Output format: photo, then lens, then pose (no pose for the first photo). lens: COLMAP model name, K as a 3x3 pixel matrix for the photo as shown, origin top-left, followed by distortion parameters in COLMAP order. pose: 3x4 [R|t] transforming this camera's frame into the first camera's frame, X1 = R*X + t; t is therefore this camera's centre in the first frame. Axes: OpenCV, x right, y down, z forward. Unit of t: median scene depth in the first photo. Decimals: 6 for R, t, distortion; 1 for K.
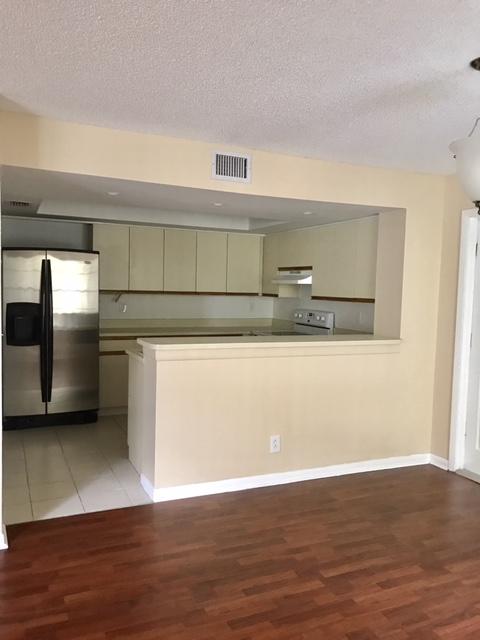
lens RADIAL K [[527.9, 0, 240.0], [0, 527.9, 320.0], [0, 0, 1]] dist [0.036730, -0.000564]
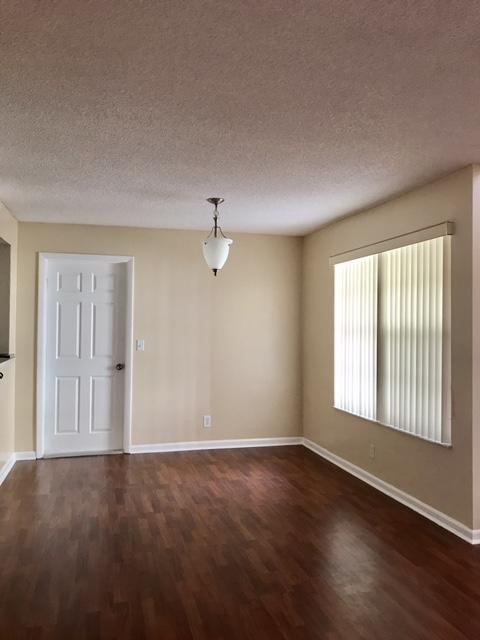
lens RADIAL K [[527.9, 0, 240.0], [0, 527.9, 320.0], [0, 0, 1]] dist [0.036730, -0.000564]
pose [[0.158967, -0.015727, 0.987159, -1.197695], [0.065308, 0.997851, 0.005380, -0.026677], [-0.985122, 0.063614, 0.159652, 0.500324]]
